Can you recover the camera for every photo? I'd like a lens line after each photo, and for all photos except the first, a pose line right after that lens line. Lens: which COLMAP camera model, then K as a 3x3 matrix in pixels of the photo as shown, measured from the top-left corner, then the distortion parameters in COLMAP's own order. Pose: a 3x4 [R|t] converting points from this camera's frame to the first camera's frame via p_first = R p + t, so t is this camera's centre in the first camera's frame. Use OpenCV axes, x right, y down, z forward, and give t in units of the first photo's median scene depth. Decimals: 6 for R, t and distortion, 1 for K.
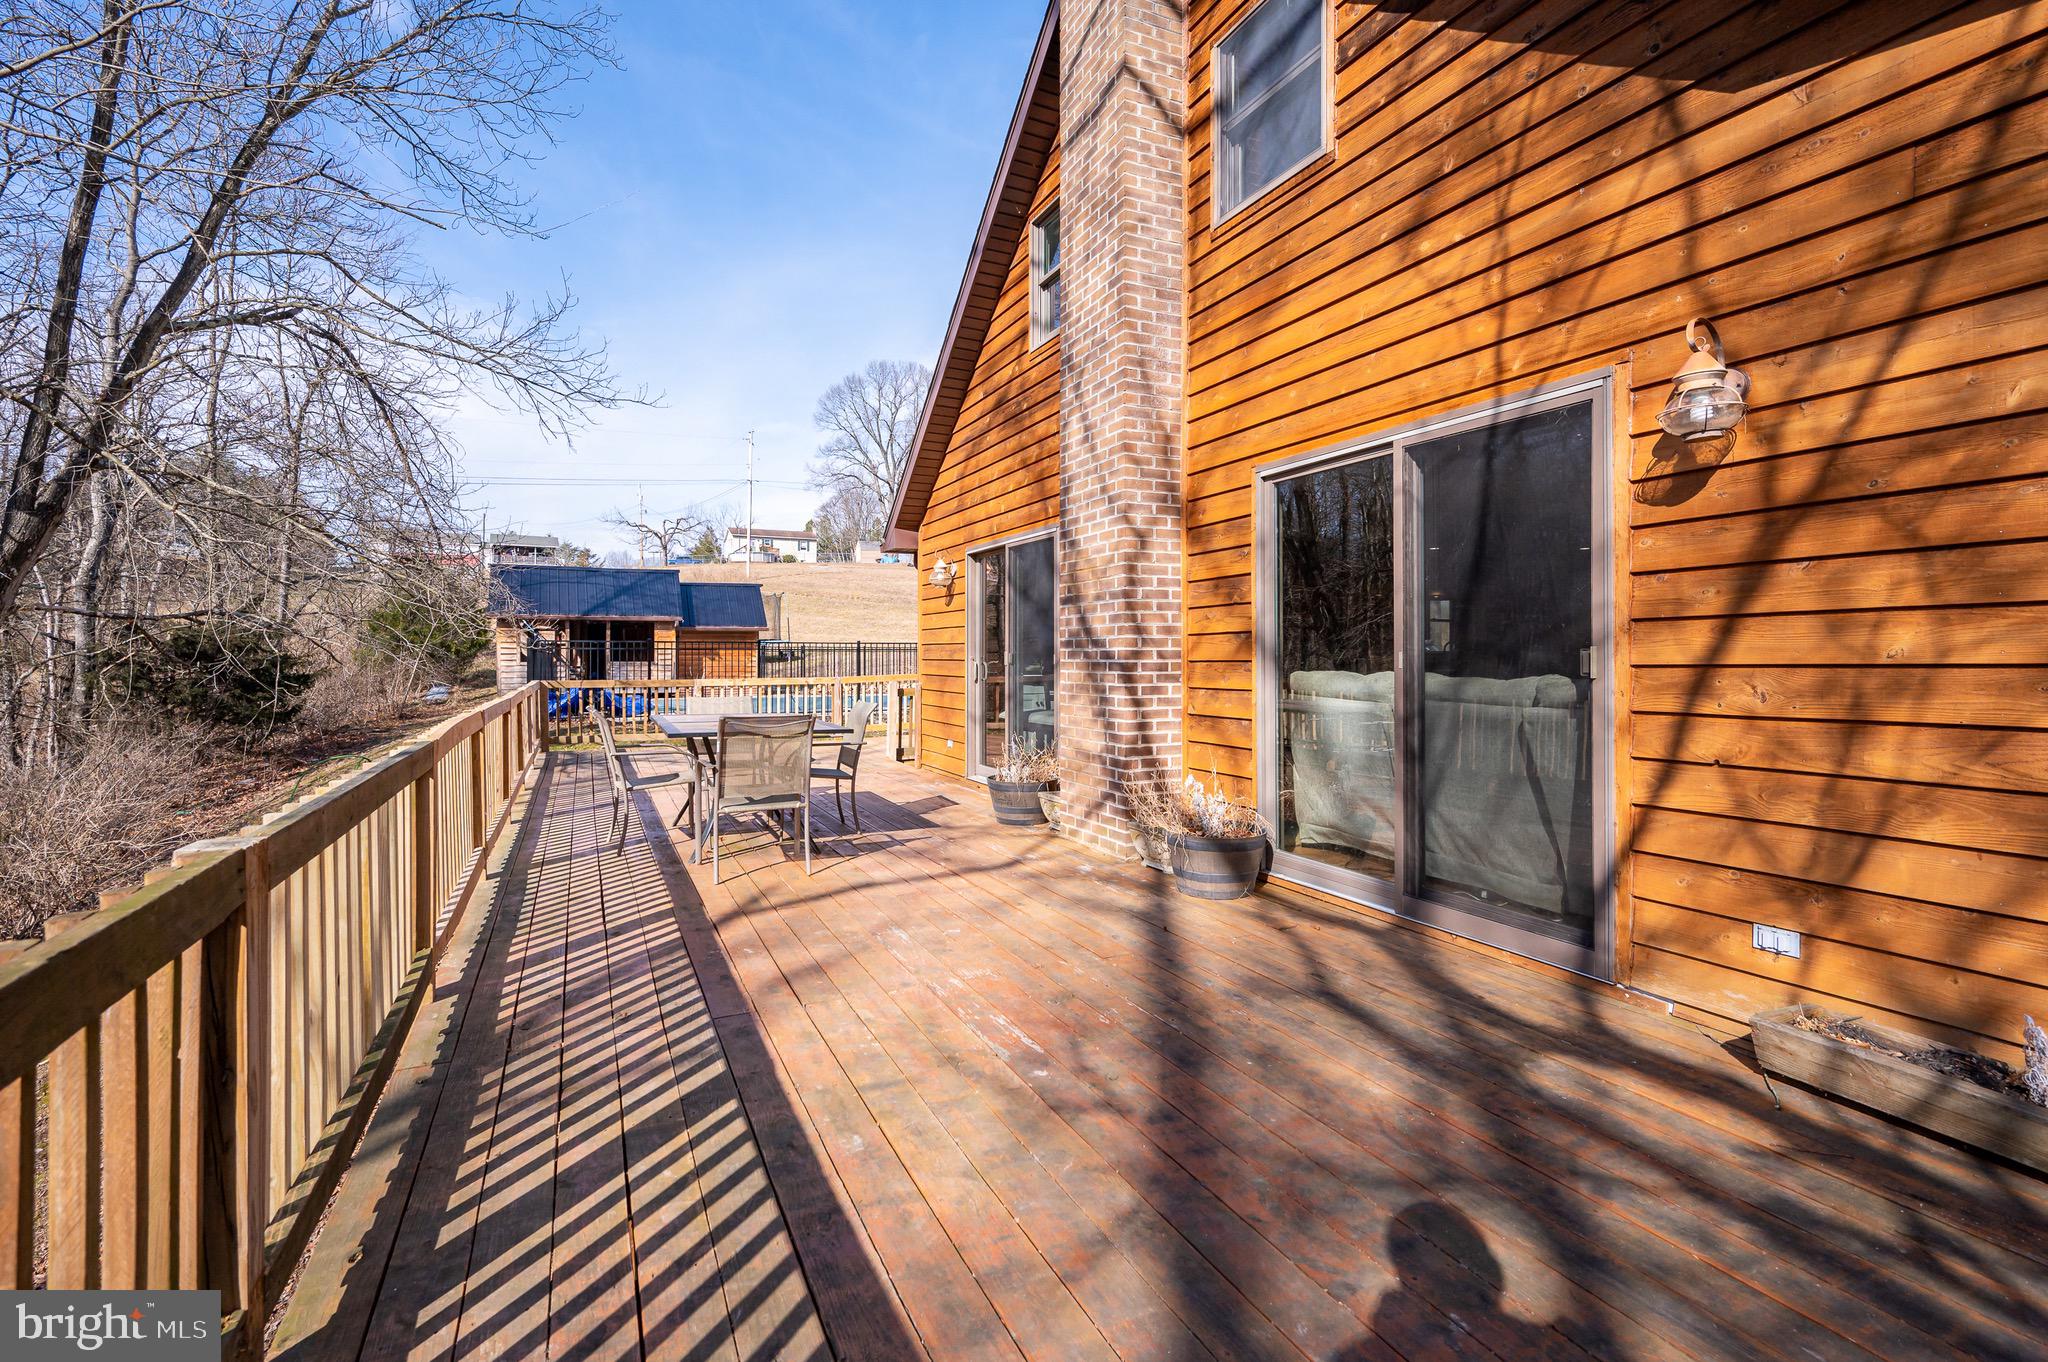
lens RADIAL K [[919.5, 0, 1010.5], [0, 919.5, 647.3], [0, 0, 1]] dist [-0.001543, -0.000143]
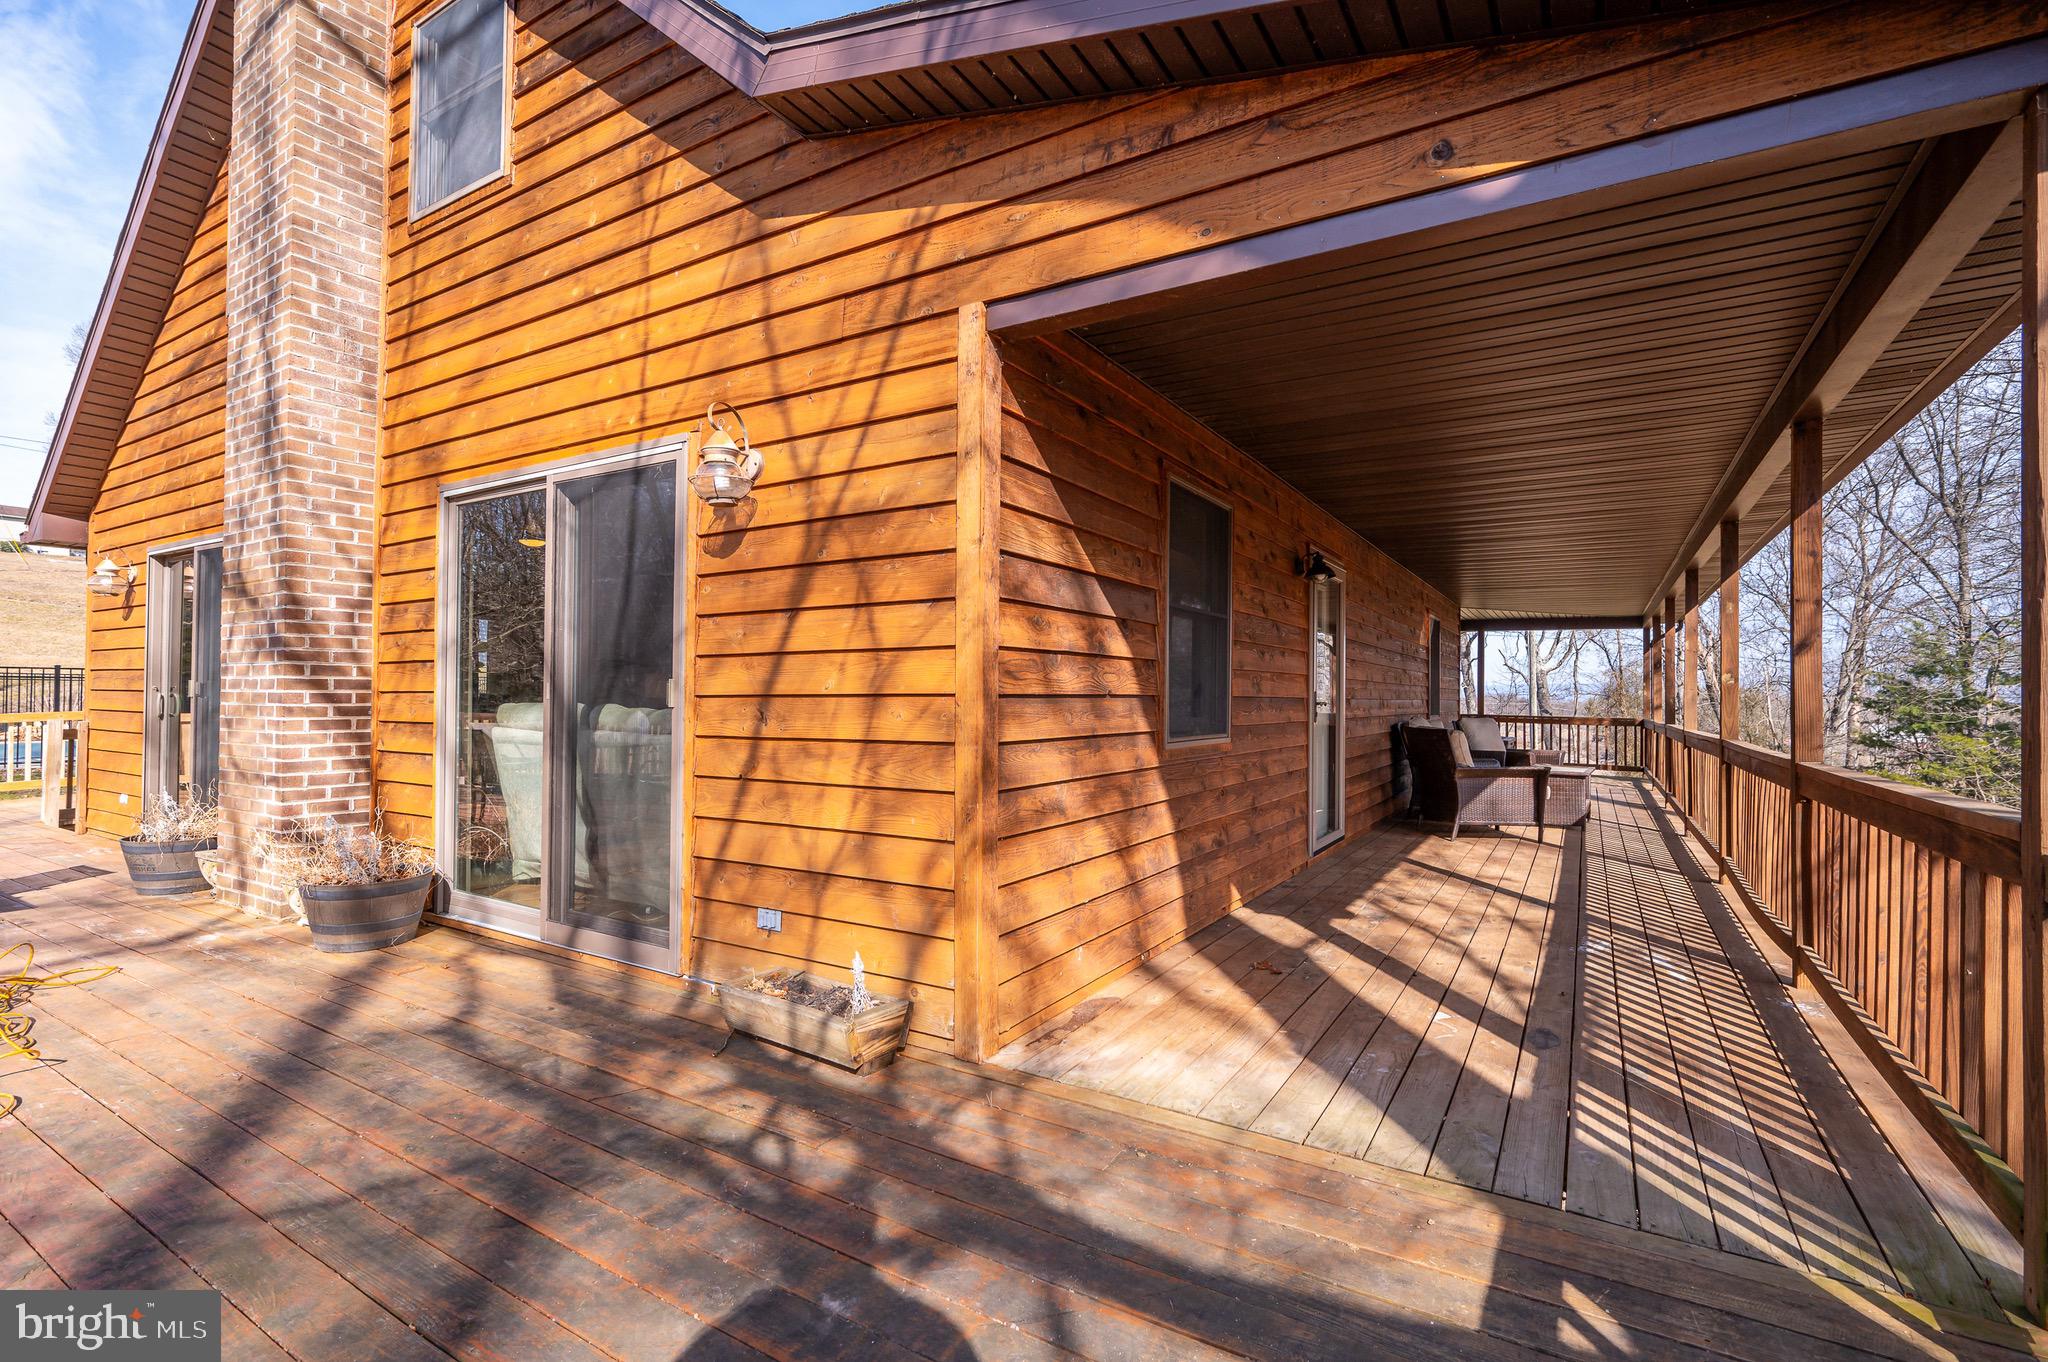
lens RADIAL K [[926.4, 0, 1024.0], [0, 926.4, 681.0], [0, 0, 1]] dist [-0.000332, 0.000432]
pose [[0.832572, 0.014883, 0.553717, 0.135303], [-0.012999, 0.999889, -0.007330, 0.001683], [-0.553764, -0.001095, 0.832673, -0.068449]]
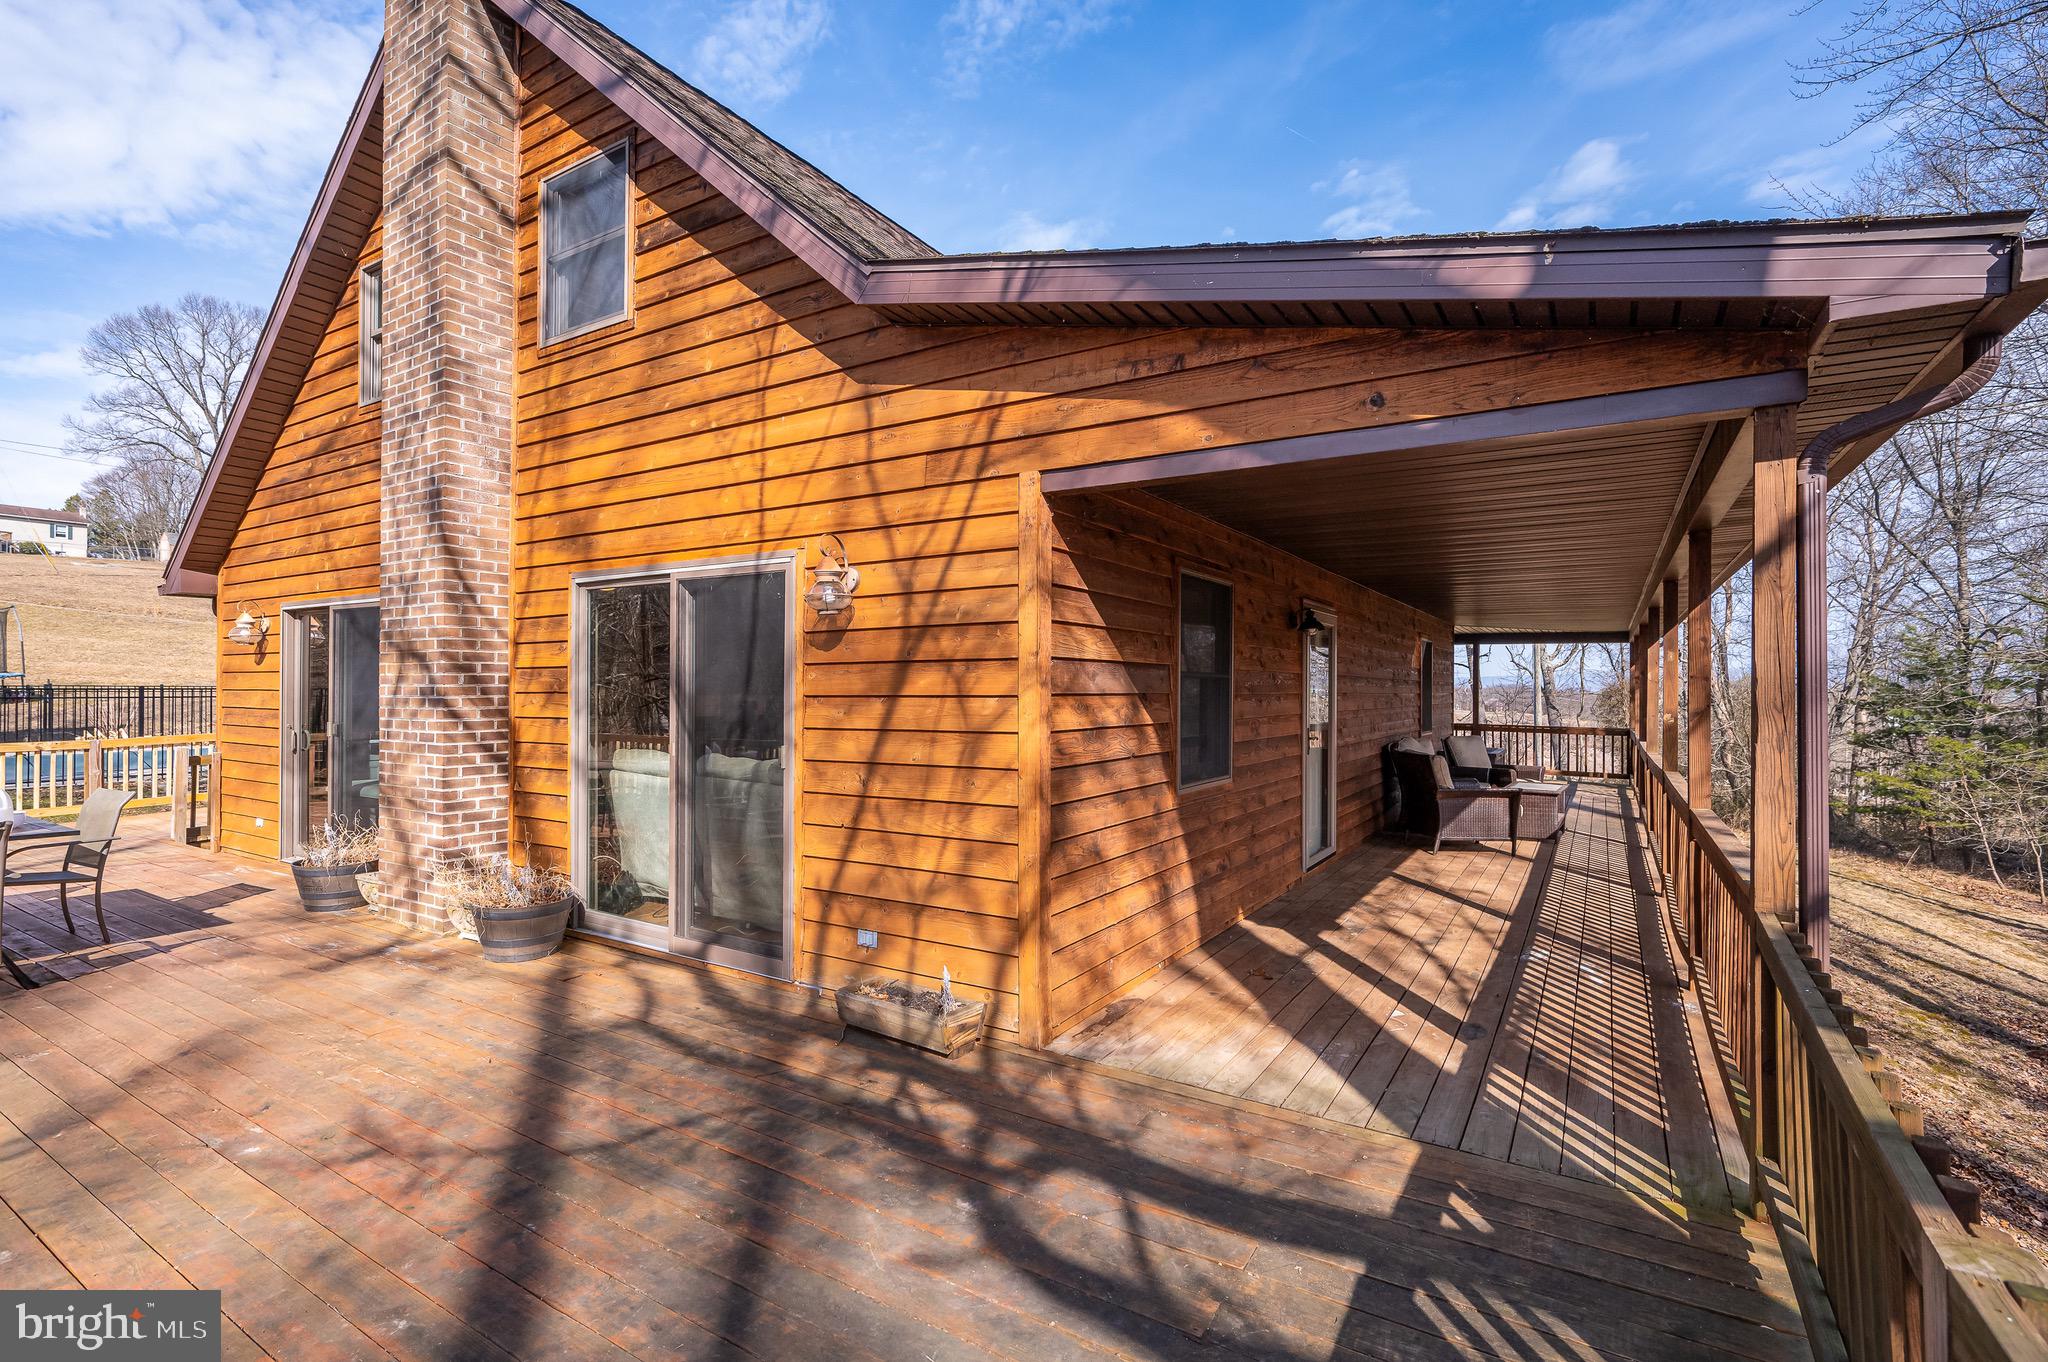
lens RADIAL K [[931.8, 0, 1022.3], [0, 931.8, 681.5], [0, 0, 1]] dist [0.002141, 0.000273]
pose [[0.837969, 0.006052, 0.545684, 0.059238], [-0.008467, 0.999962, 0.001912, -0.038824], [-0.545652, -0.006223, 0.837989, -0.147875]]
